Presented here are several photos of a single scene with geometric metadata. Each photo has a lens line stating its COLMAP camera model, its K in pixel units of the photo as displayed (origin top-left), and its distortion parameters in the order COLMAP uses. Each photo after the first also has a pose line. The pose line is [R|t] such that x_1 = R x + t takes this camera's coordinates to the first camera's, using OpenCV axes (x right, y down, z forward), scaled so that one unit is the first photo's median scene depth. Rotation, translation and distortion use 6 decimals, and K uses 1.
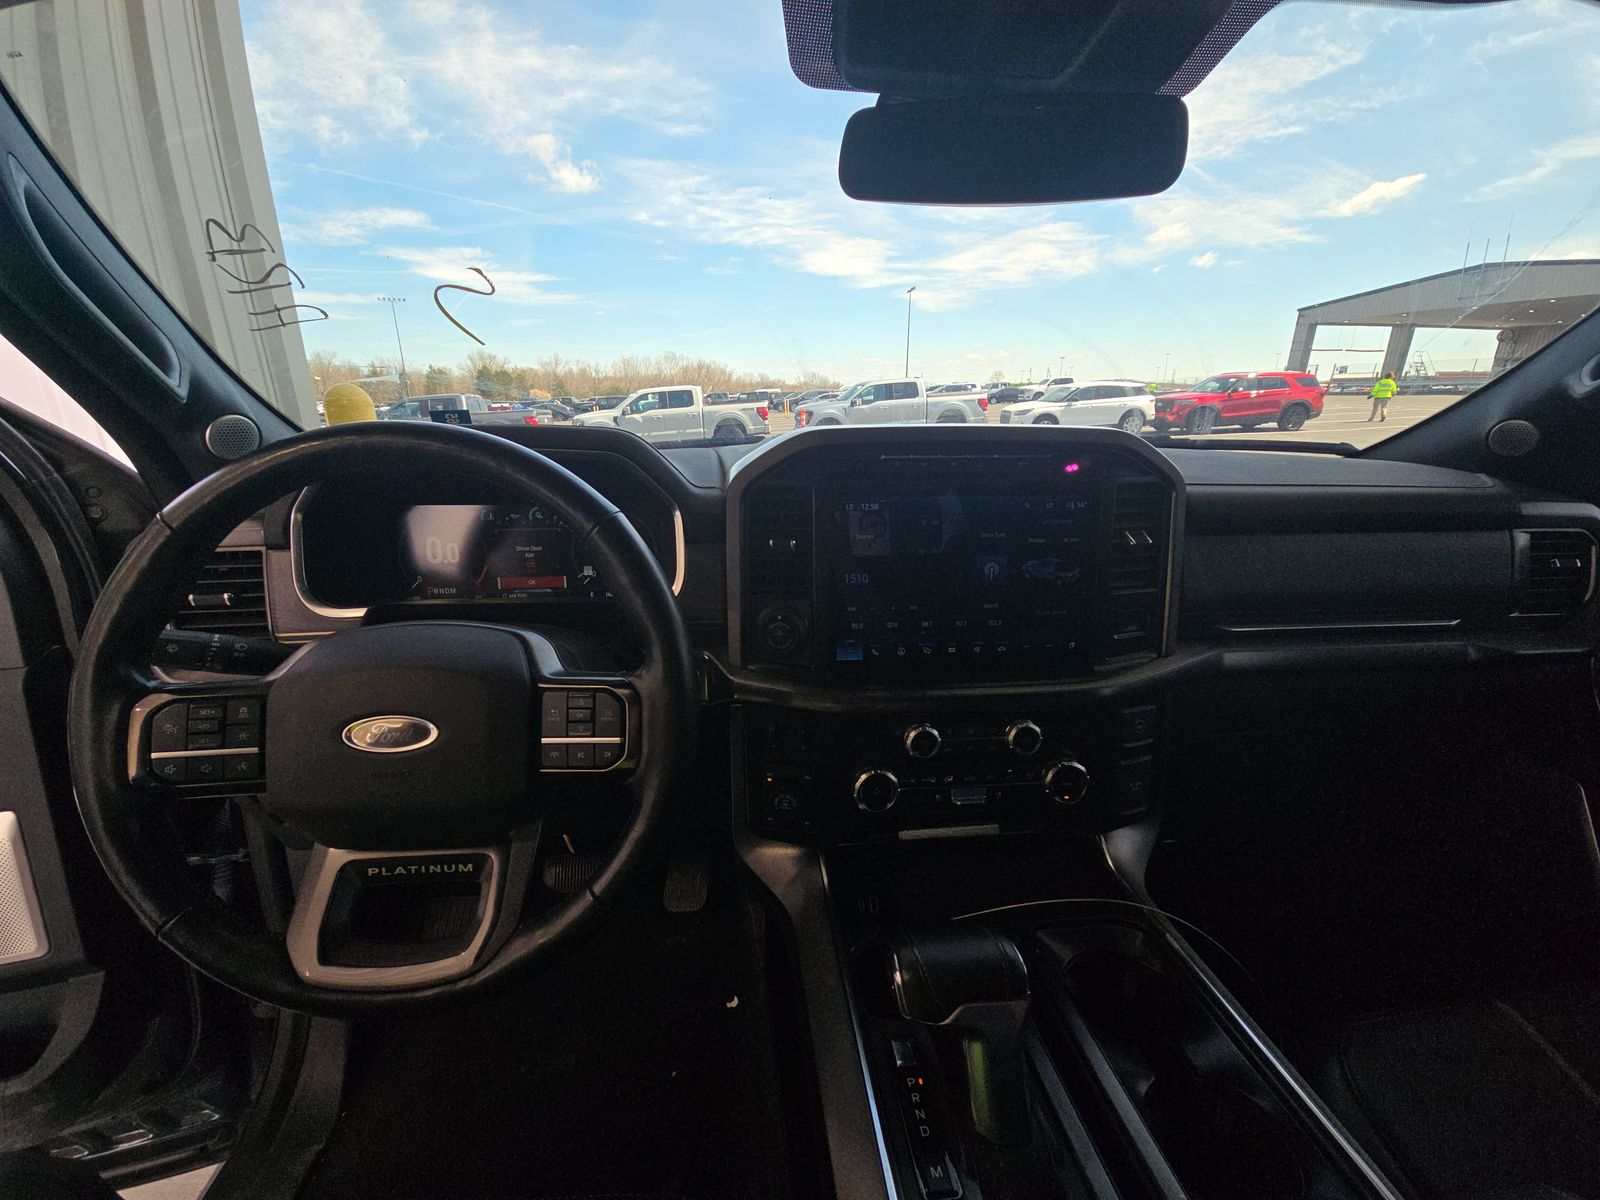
lens RADIAL K [[654.3, 0, 799.1], [0, 654.3, 602.8], [0, 0, 1]] dist [0.000503, -0.001613]
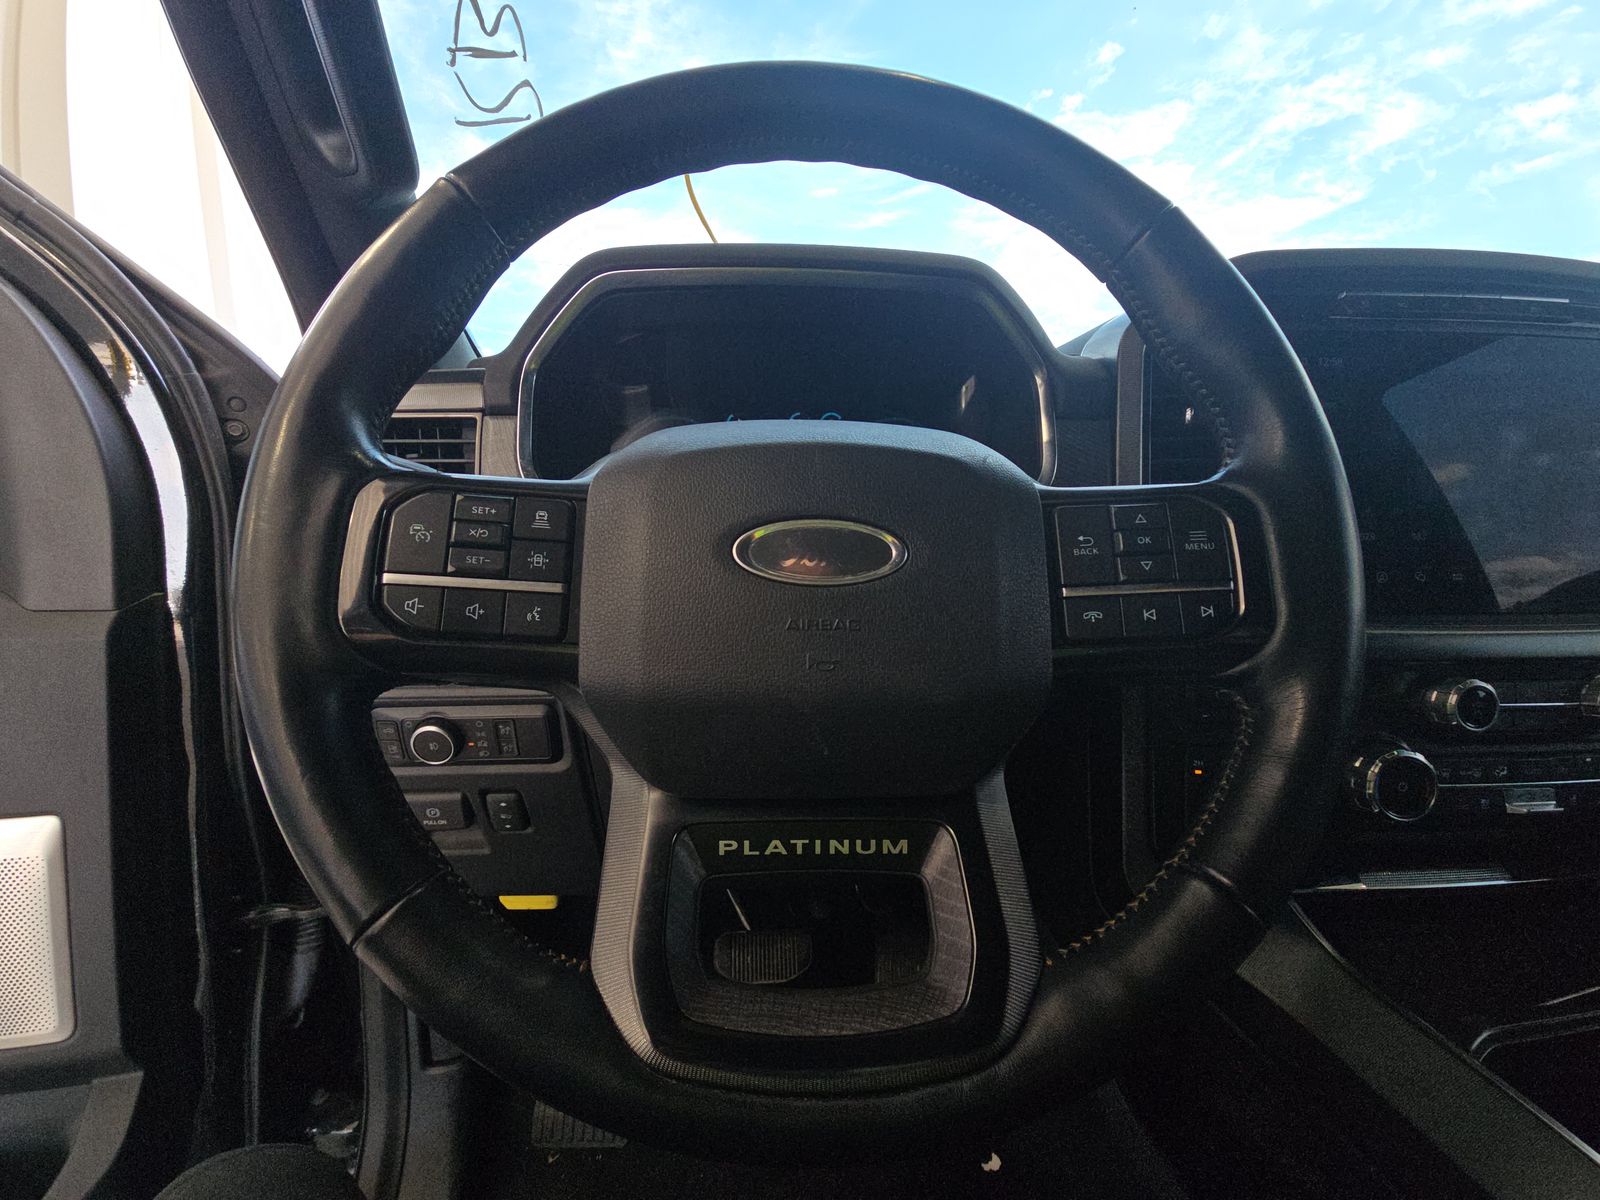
lens RADIAL K [[654.3, 0, 795.5], [0, 654.3, 602.9], [0, 0, 1]] dist [0.000503, -0.001613]
pose [[0.998974, 0.002067, -0.045232, -0.440117], [-0.009510, 0.986254, -0.164962, 0.232738], [0.044269, 0.165223, 0.985262, 0.346482]]
